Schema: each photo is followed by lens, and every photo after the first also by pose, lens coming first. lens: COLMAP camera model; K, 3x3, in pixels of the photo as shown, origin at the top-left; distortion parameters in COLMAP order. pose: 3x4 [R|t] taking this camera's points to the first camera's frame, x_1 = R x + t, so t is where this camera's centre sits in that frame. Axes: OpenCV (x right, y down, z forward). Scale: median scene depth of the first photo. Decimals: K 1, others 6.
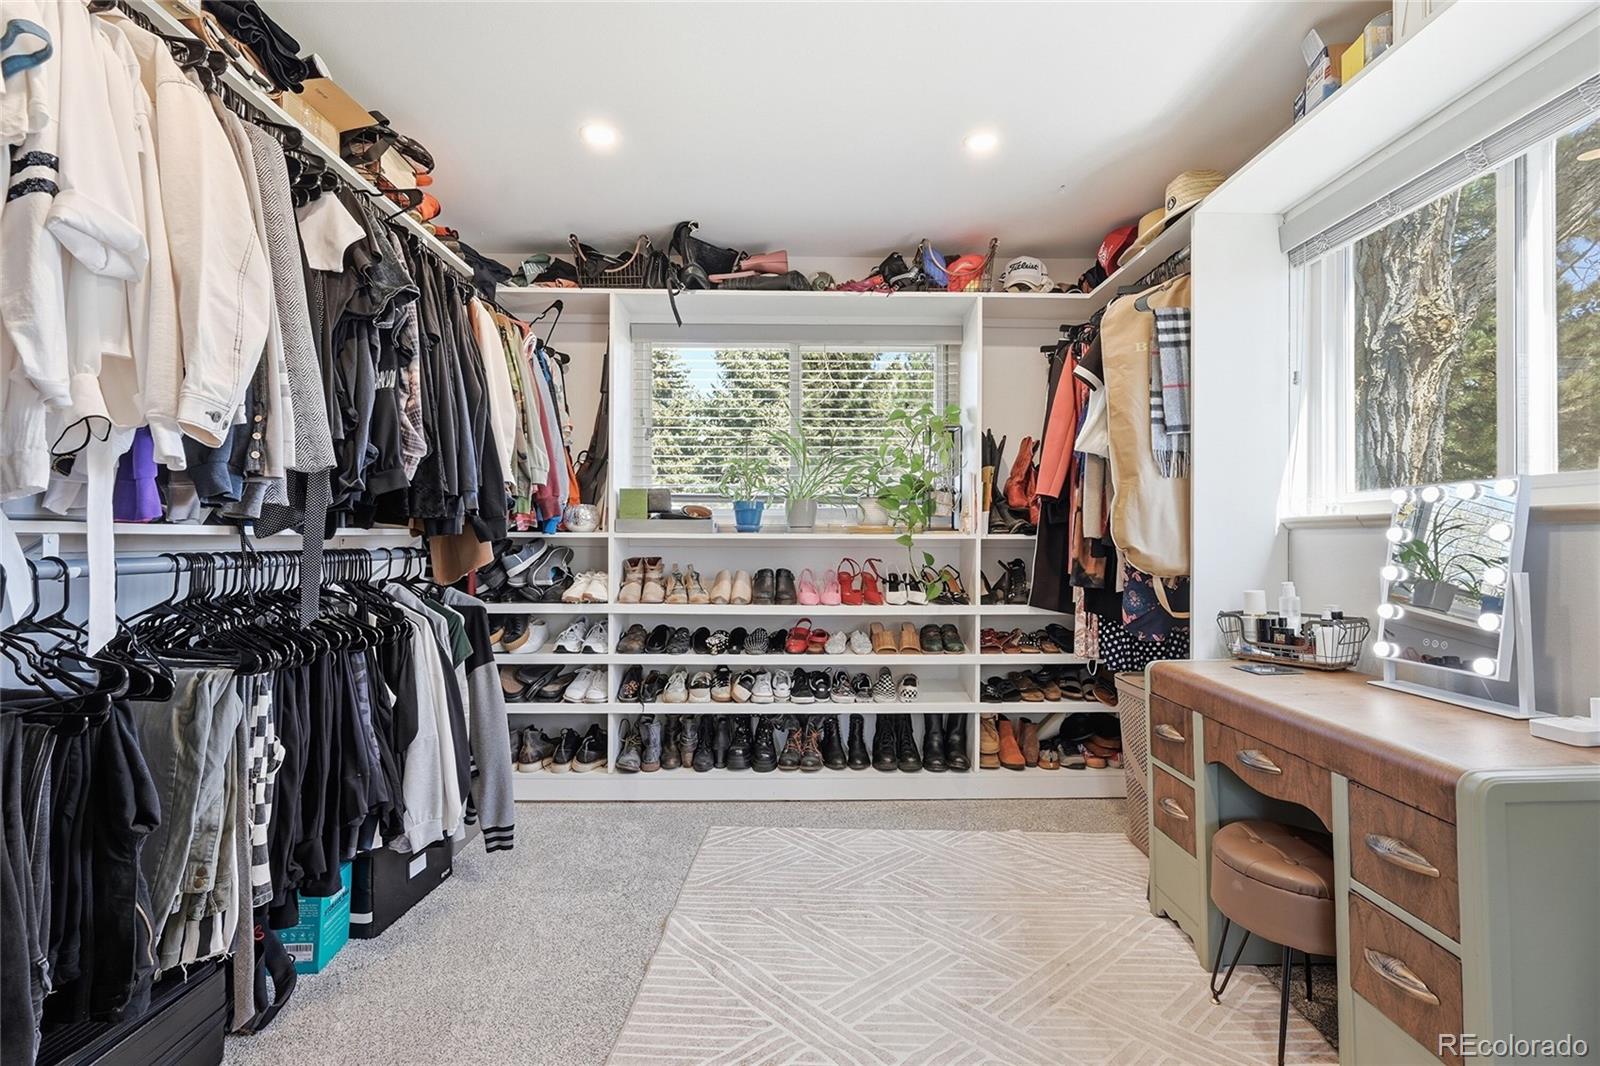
lens RADIAL K [[699.4, 0, 799.7], [0, 699.4, 533.7], [0, 0, 1]] dist [0.005190, 0.000205]
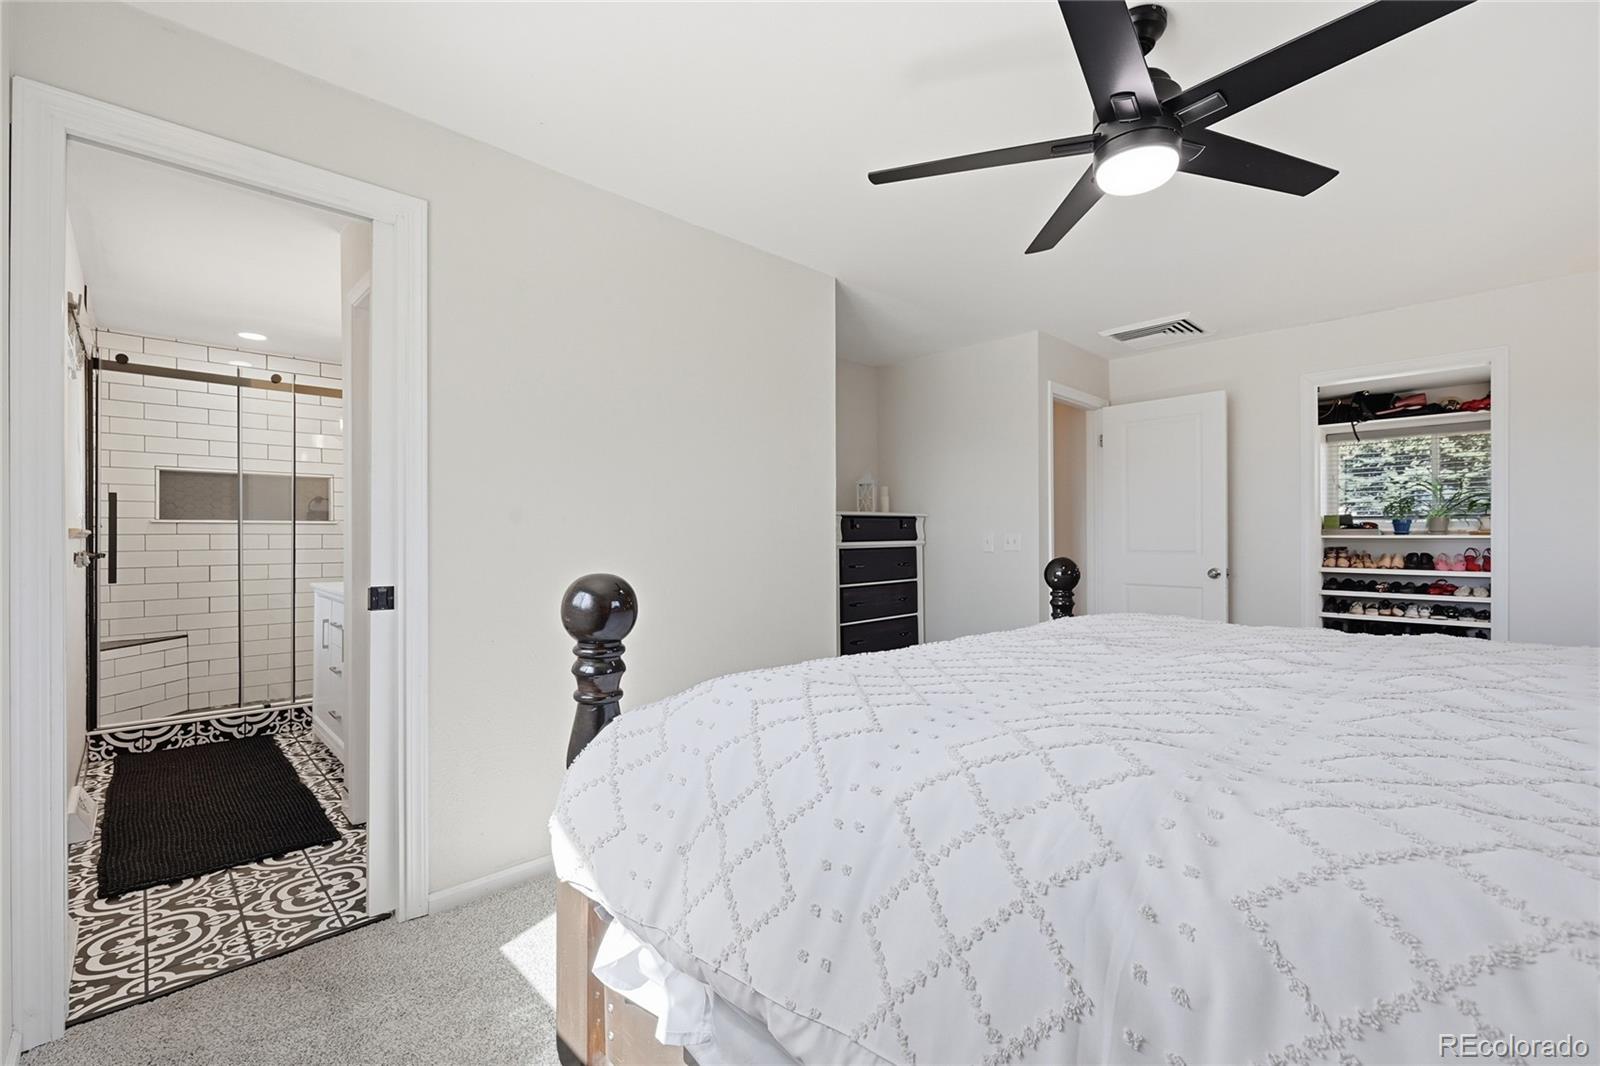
lens RADIAL K [[699.4, 0, 800.9], [0, 699.4, 531.4], [0, 0, 1]] dist [0.005190, 0.000205]
pose [[0.700491, -0.009685, -0.713596, 0.158912], [0.006386, 0.999953, -0.007303, -0.006955], [0.713633, 0.000558, 0.700519, -1.665897]]
